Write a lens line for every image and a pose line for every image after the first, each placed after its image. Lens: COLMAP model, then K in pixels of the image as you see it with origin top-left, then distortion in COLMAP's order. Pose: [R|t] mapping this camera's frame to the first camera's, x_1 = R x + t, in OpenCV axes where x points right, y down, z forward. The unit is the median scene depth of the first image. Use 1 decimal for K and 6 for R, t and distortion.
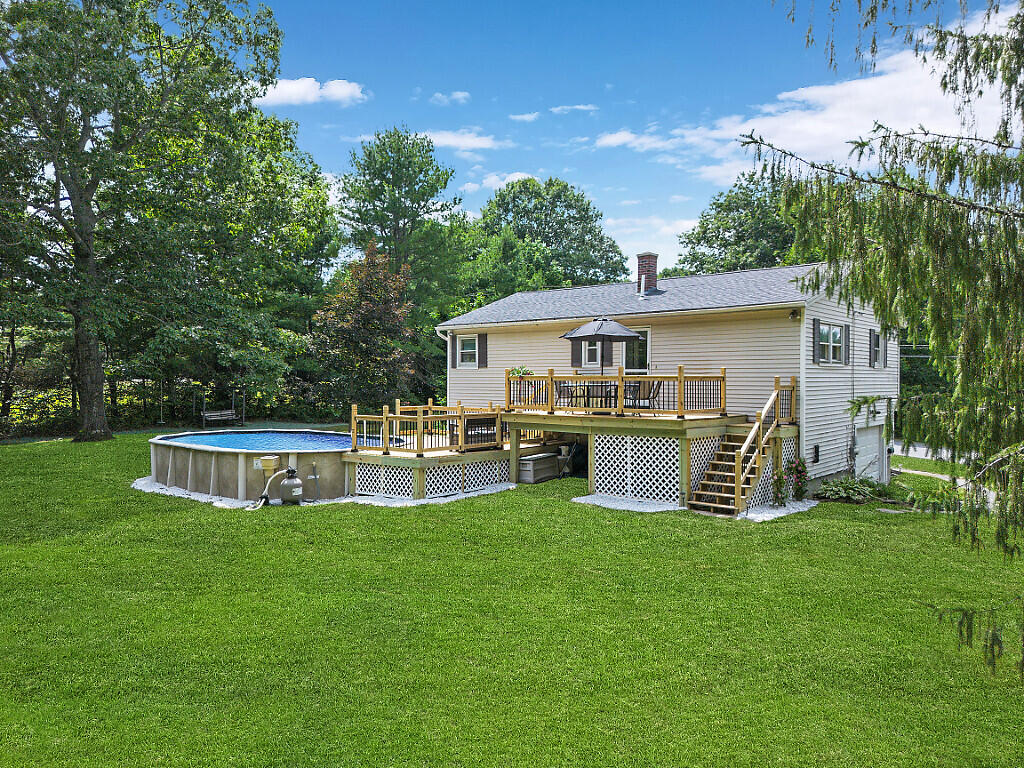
lens RADIAL K [[736.8, 0, 512.0], [0, 736.8, 384.0], [0, 0, 1]] dist [0.051645, -0.007967]
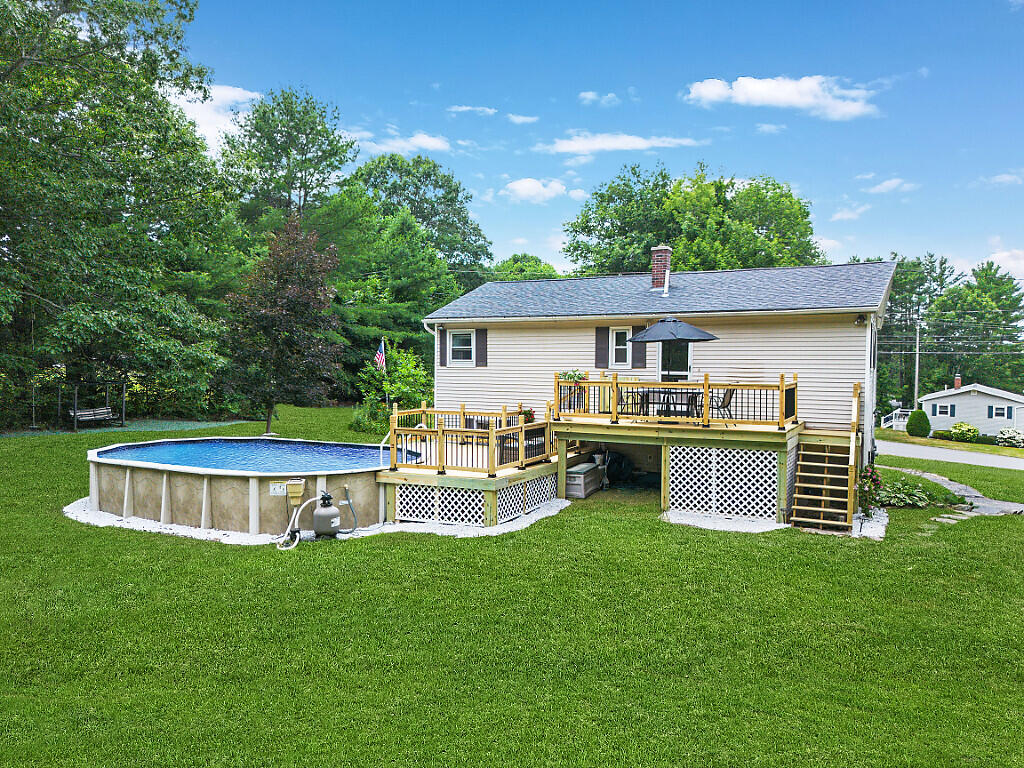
lens RADIAL K [[736.8, 0, 512.0], [0, 736.8, 384.0], [0, 0, 1]] dist [0.051645, -0.007967]
pose [[0.971832, -0.003382, 0.235649, -0.282022], [-0.002619, 0.999680, 0.025148, -0.030043], [-0.235659, -0.025056, 0.971513, 0.144298]]
